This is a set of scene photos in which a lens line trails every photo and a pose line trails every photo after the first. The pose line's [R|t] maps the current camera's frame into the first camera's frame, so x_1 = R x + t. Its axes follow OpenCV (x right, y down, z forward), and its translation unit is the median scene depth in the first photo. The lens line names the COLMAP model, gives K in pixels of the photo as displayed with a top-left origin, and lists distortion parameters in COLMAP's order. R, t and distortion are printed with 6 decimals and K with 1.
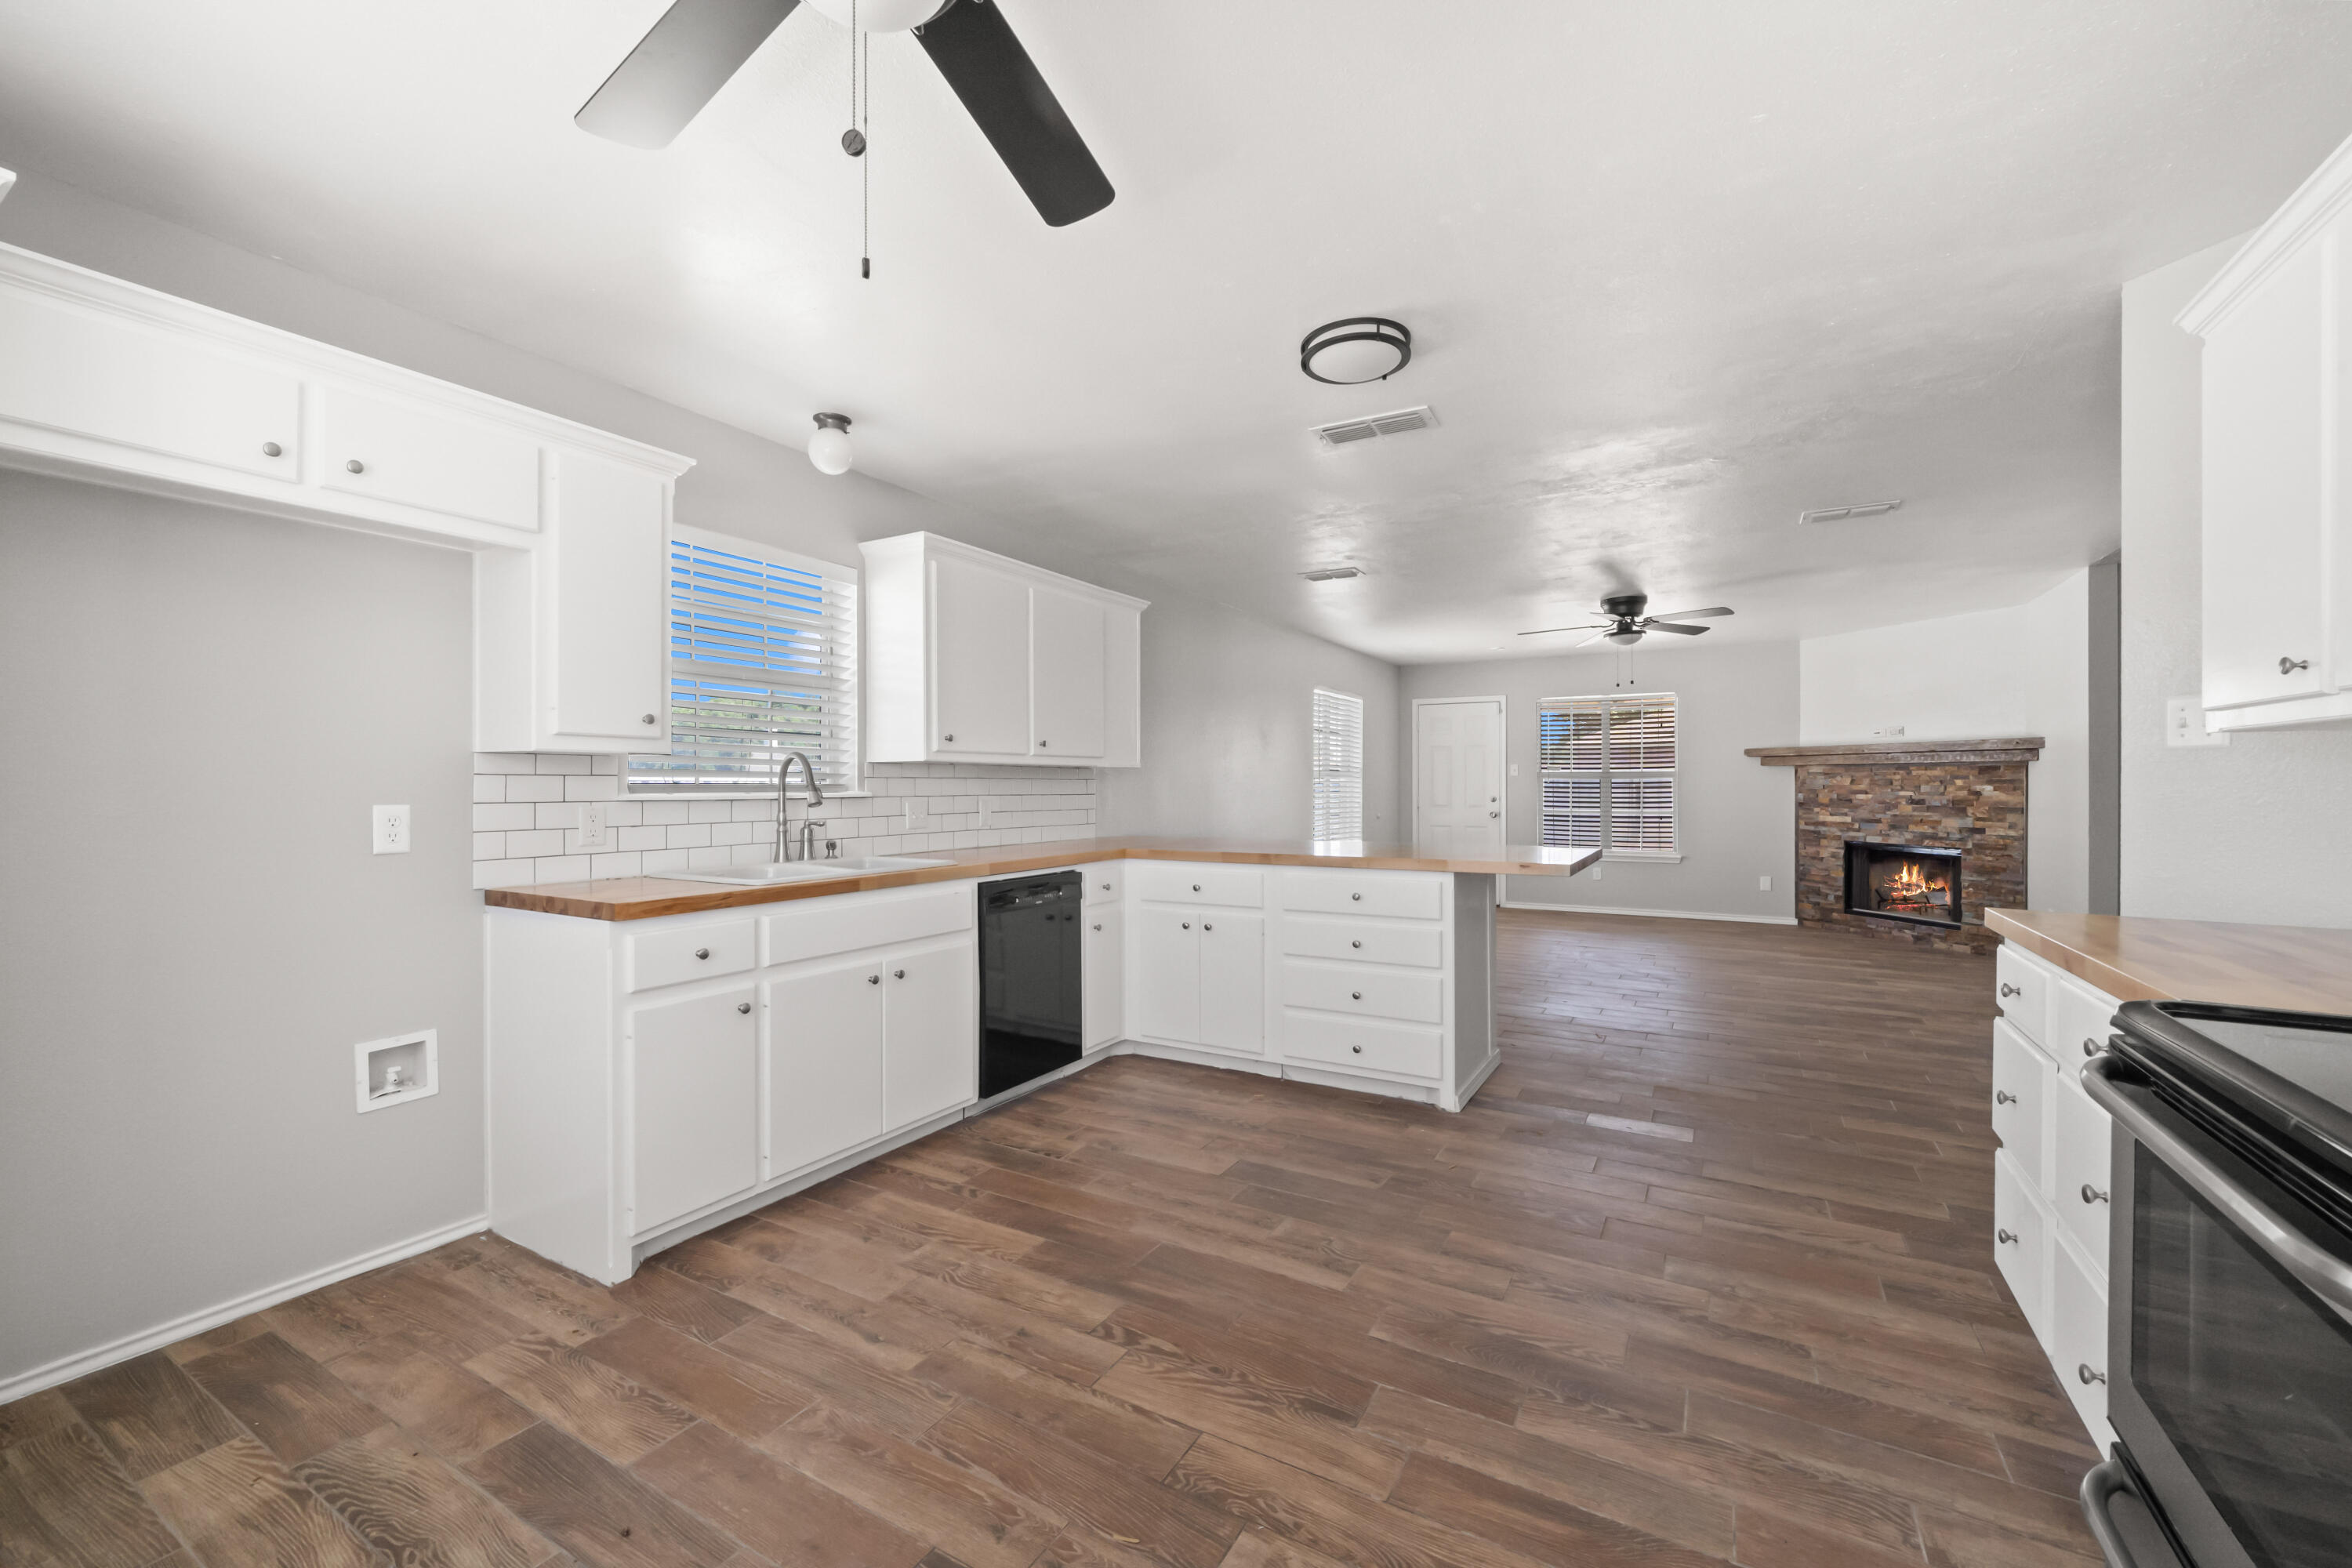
lens RADIAL K [[943.9, 0, 1164.6], [0, 943.9, 786.1], [0, 0, 1]] dist [-0.001680, -0.000437]
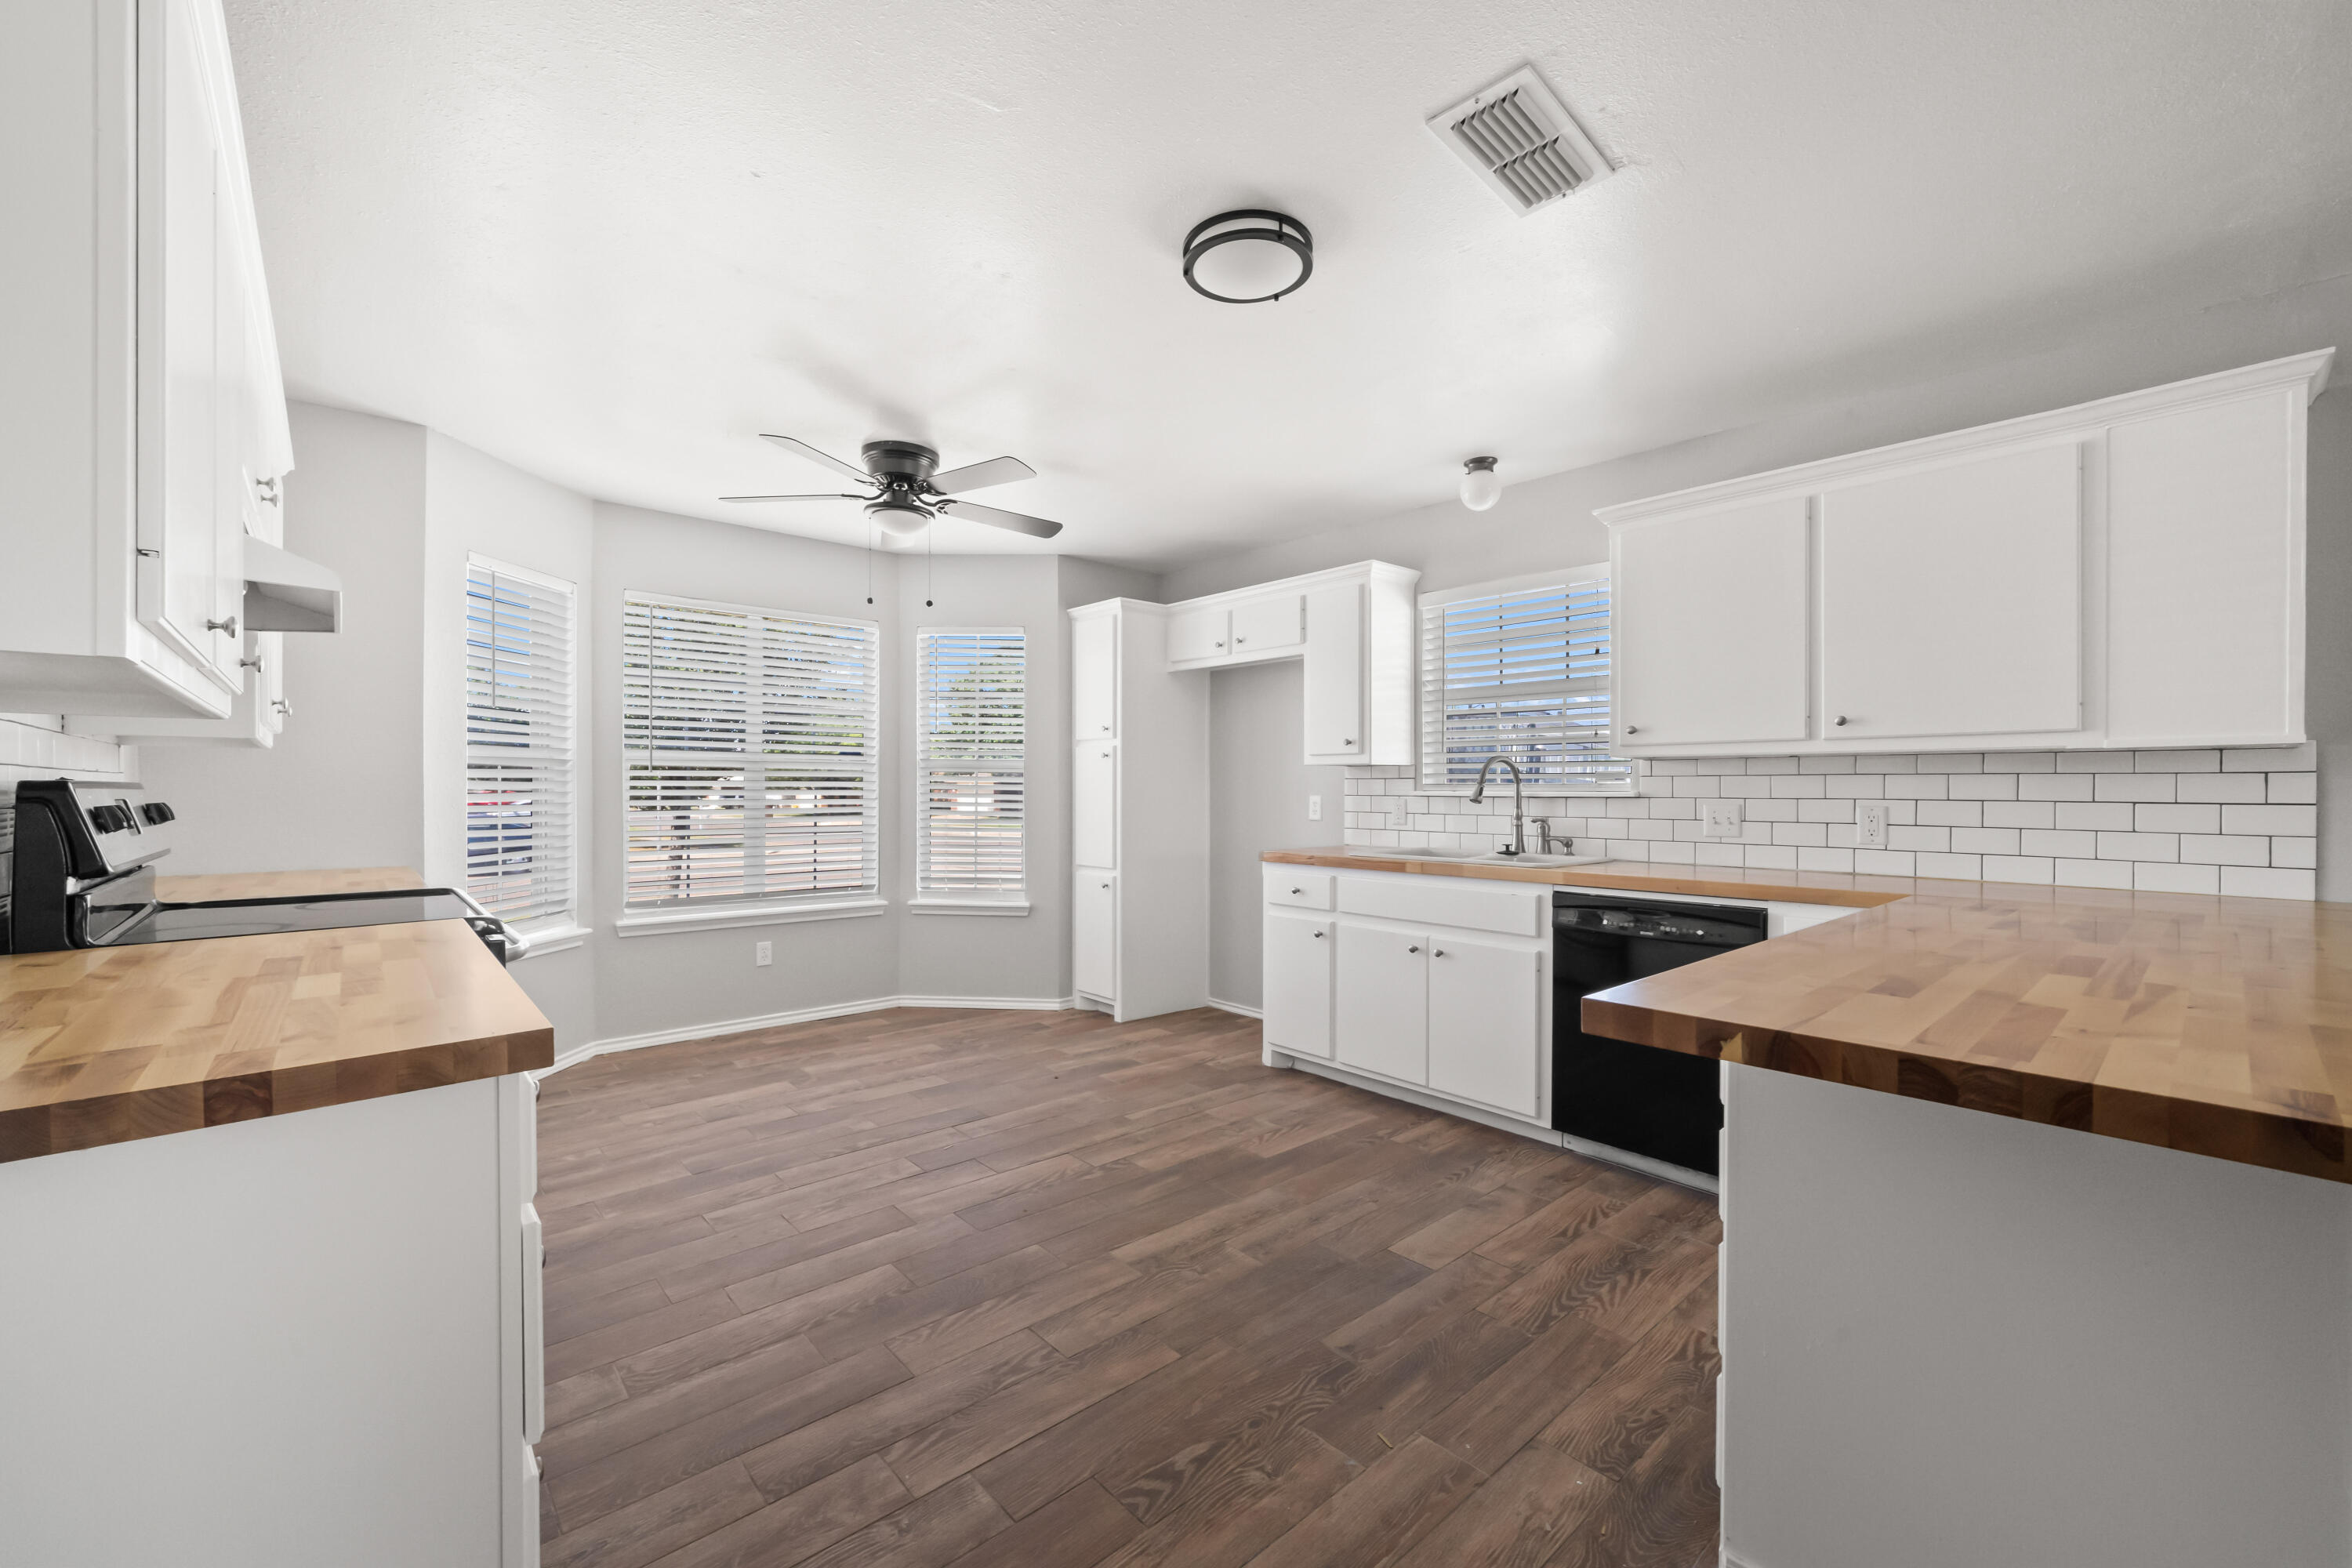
lens RADIAL K [[943.9, 0, 1164.6], [0, 943.9, 786.1], [0, 0, 1]] dist [-0.001680, -0.000437]
pose [[-0.308761, -0.000655, -0.951140, 0.703718], [-0.003342, 0.999994, 0.000396, 0.001515], [0.951134, 0.003301, -0.308761, 0.822957]]
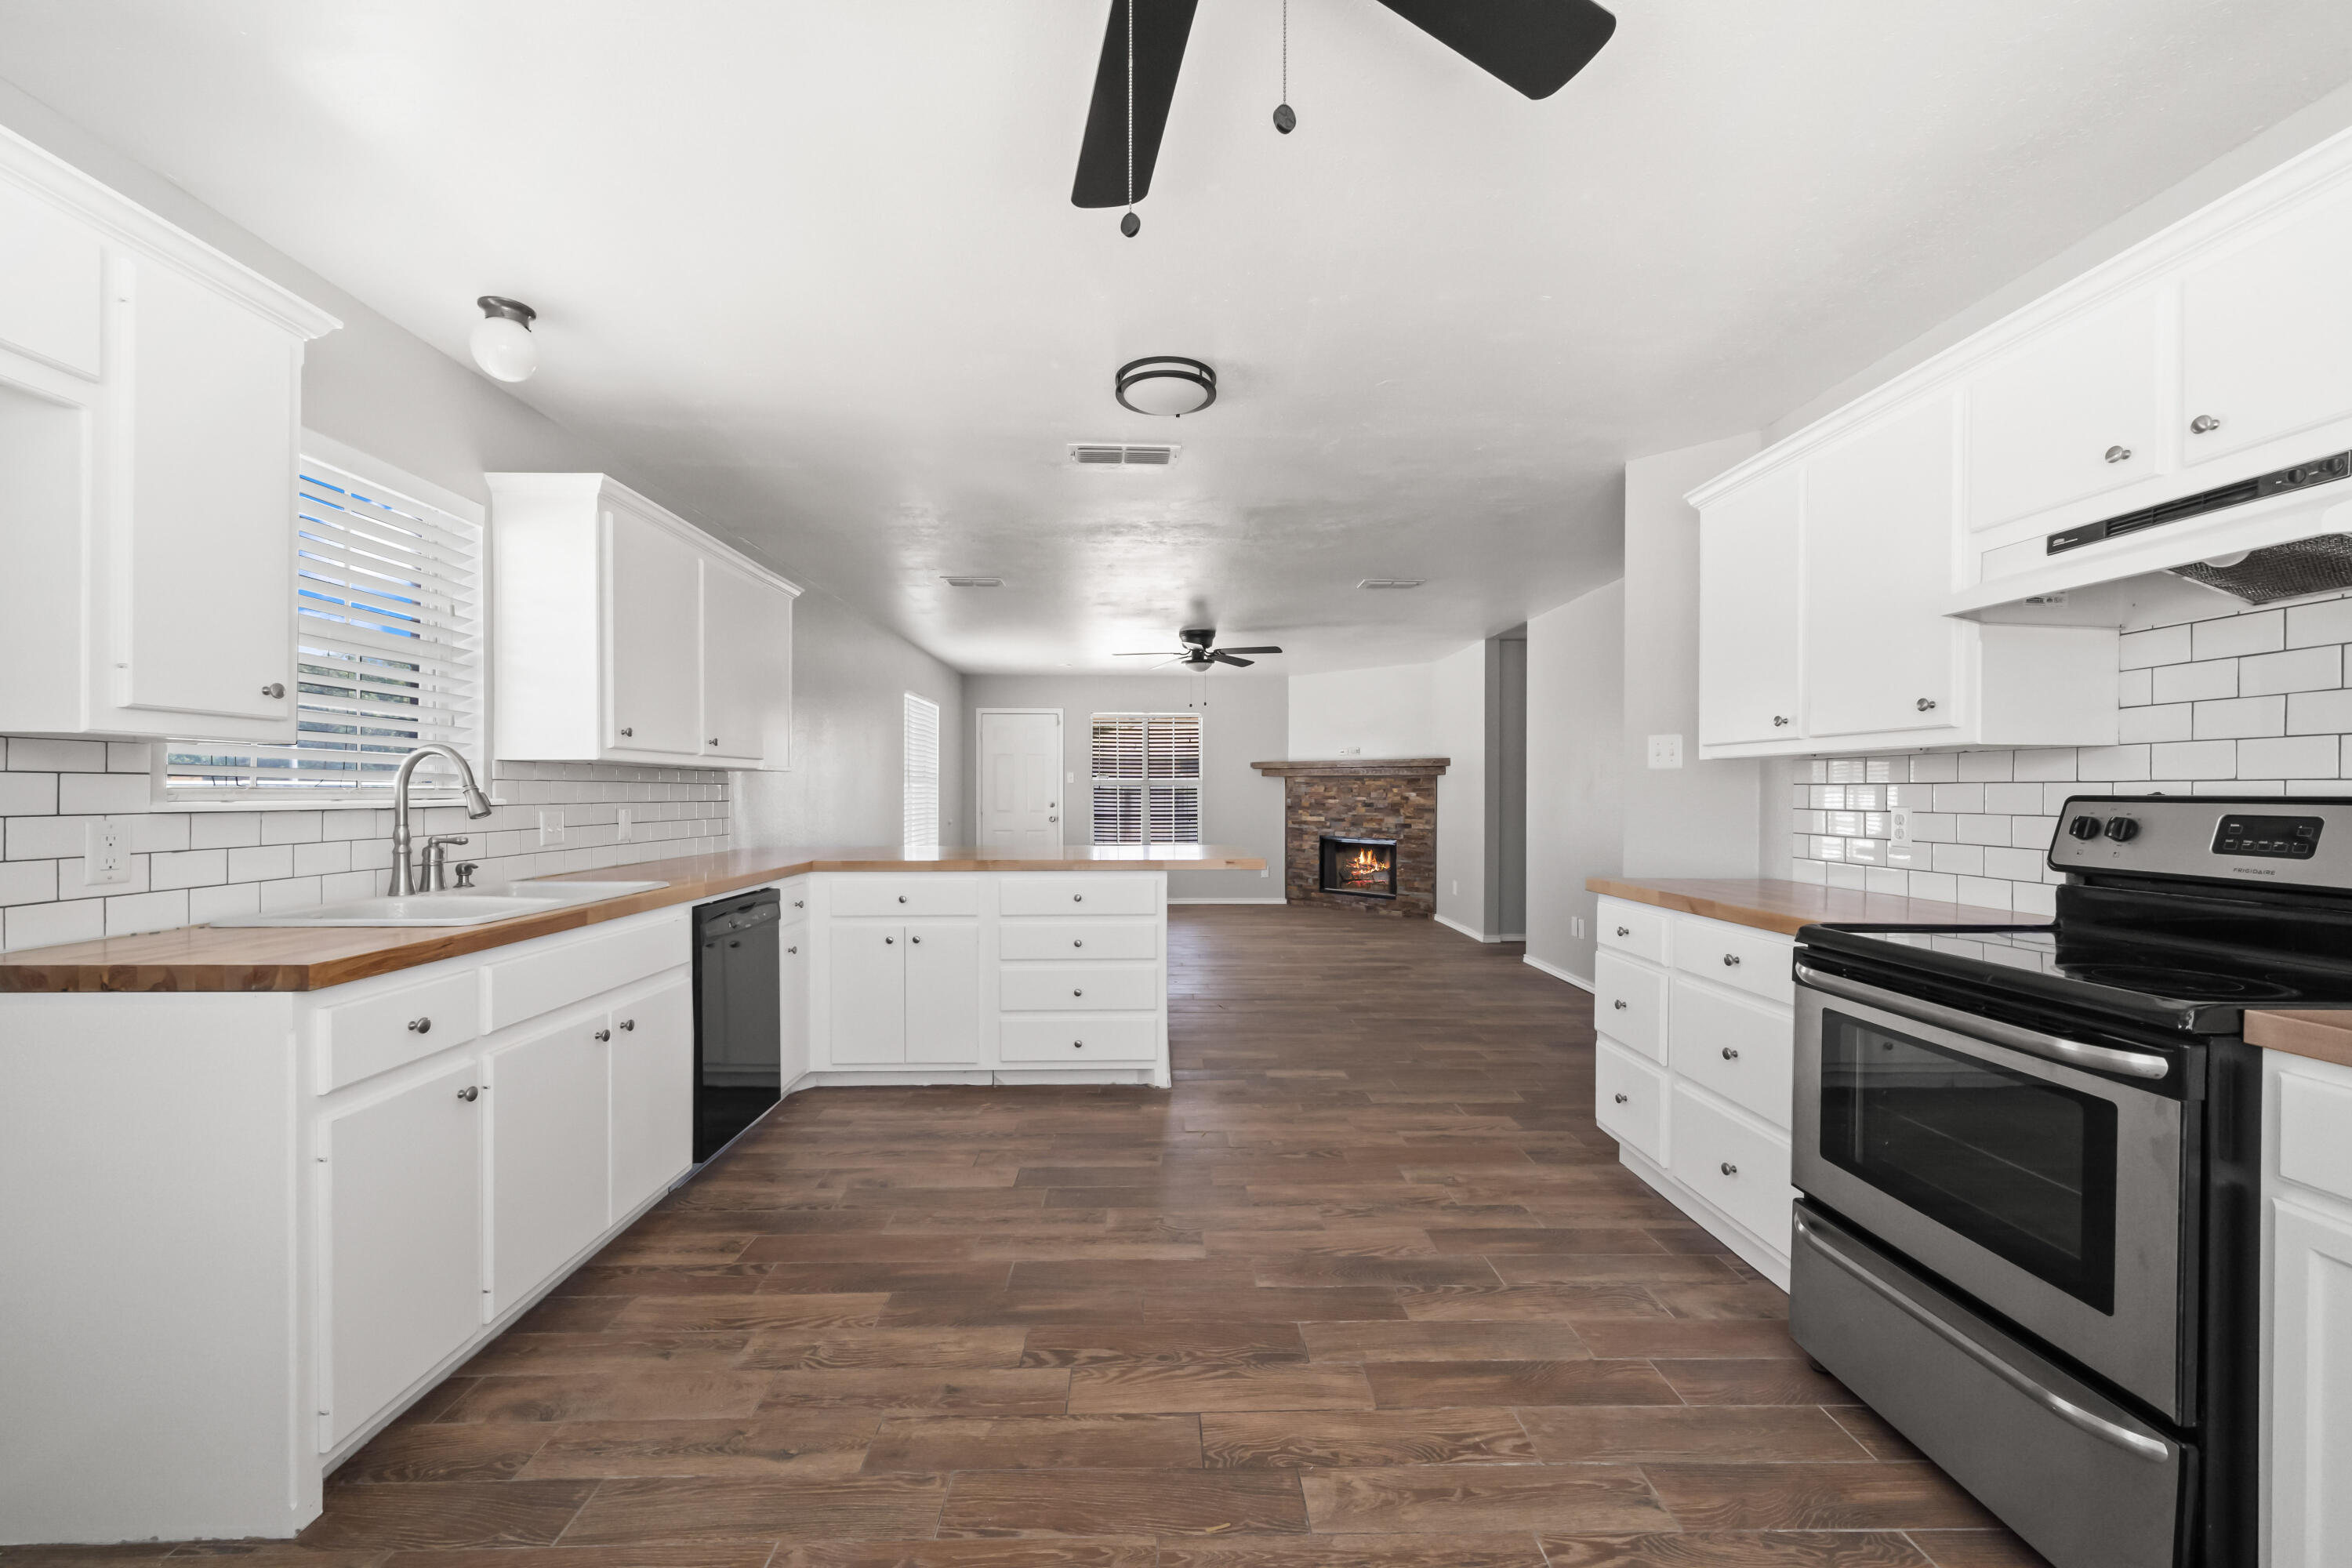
lens RADIAL K [[933.1, 0, 1166.9], [0, 933.1, 794.8], [0, 0, 1]] dist [-0.001833, -0.000167]
pose [[0.850405, 0.000468, 0.526128, -0.244769], [-0.001932, 0.999996, 0.002234, 0.000499], [-0.526124, -0.002916, 0.850403, 0.067546]]
